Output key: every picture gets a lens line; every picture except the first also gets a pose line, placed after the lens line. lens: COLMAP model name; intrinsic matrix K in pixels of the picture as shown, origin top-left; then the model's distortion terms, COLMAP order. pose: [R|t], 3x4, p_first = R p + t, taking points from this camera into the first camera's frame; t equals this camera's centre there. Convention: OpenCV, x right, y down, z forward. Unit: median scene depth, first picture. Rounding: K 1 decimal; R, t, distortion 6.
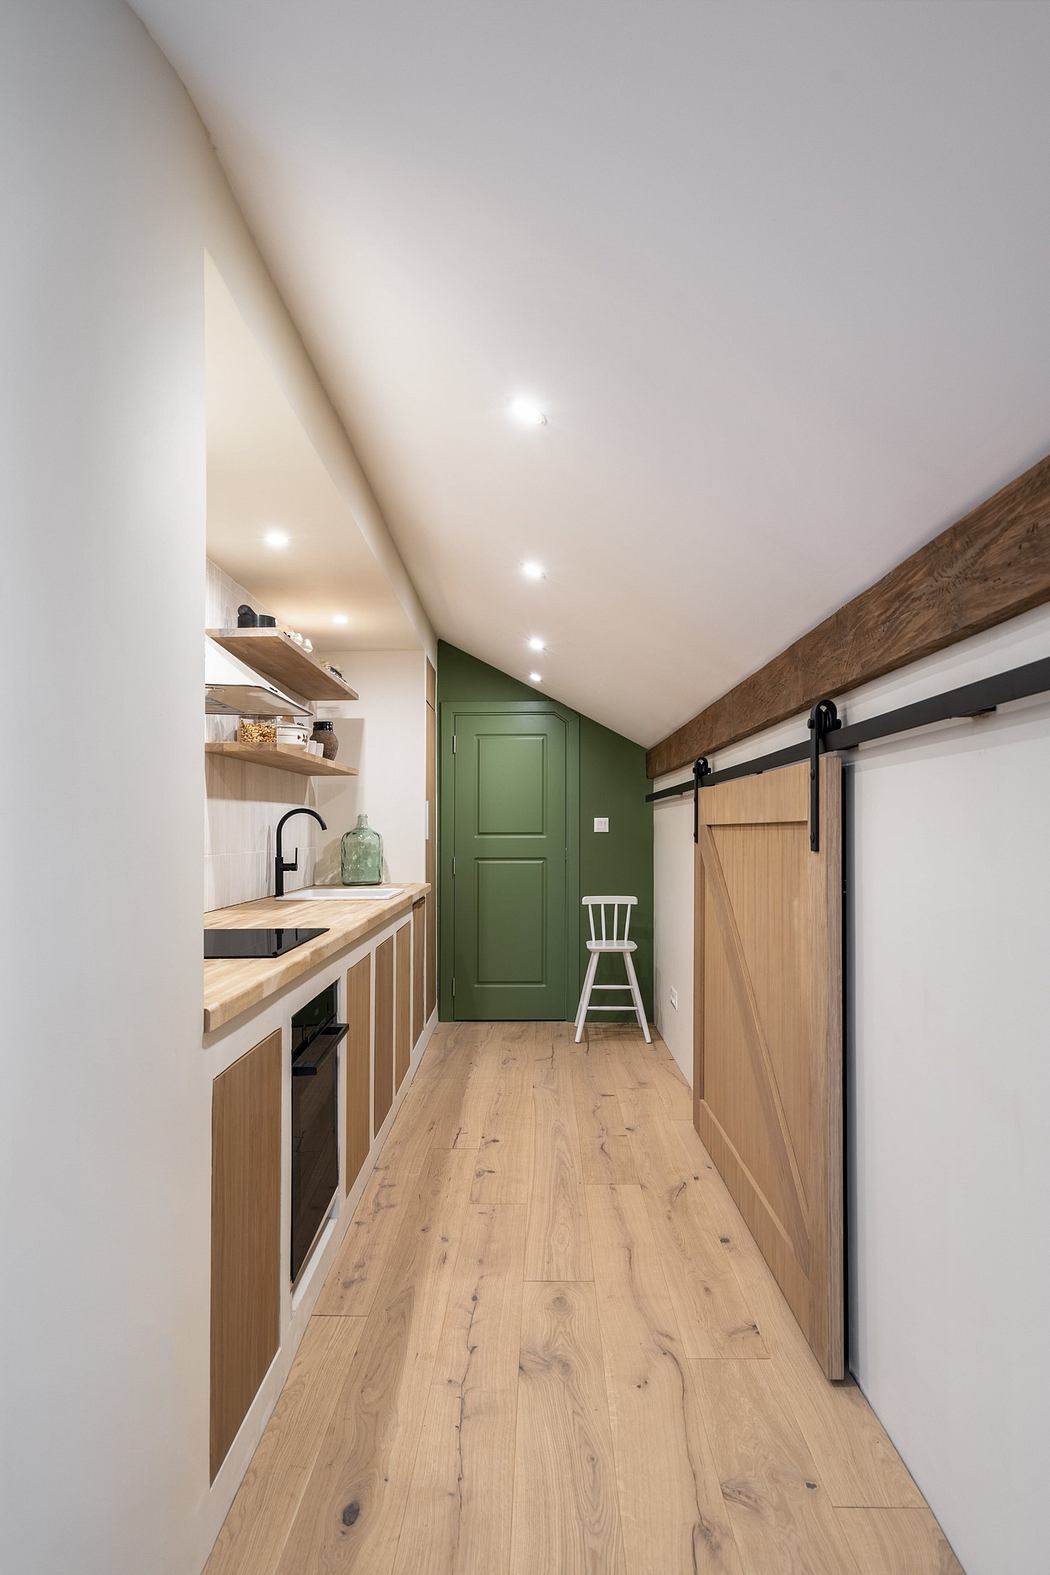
lens RADIAL K [[950.2, 0, 523.3], [0, 950.2, 820.8], [0, 0, 1]] dist [0.004765, 0.001512]
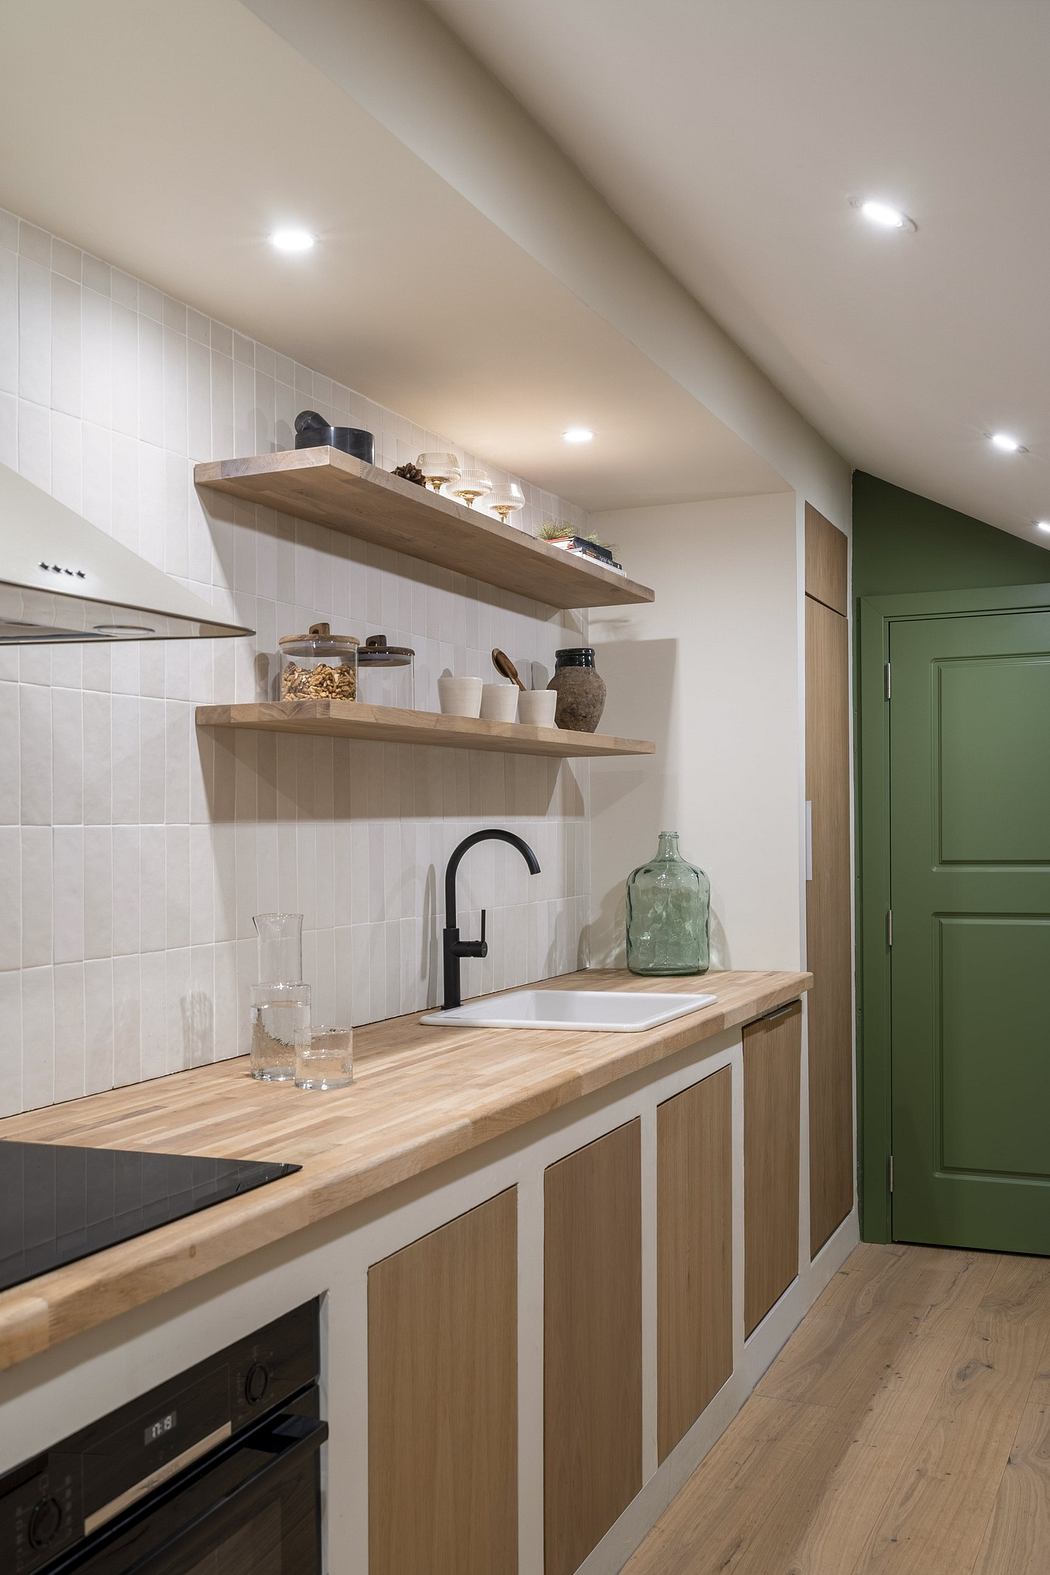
lens RADIAL K [[1493.3, 0, 519.4], [0, 1493.3, 828.8], [0, 0, 1]] dist [0.002468, 0.001309]
pose [[0.917406, -0.008263, -0.397866, 0.071949], [0.013678, 0.999848, 0.010775, -0.018186], [0.397716, -0.015328, 0.917380, 0.259144]]
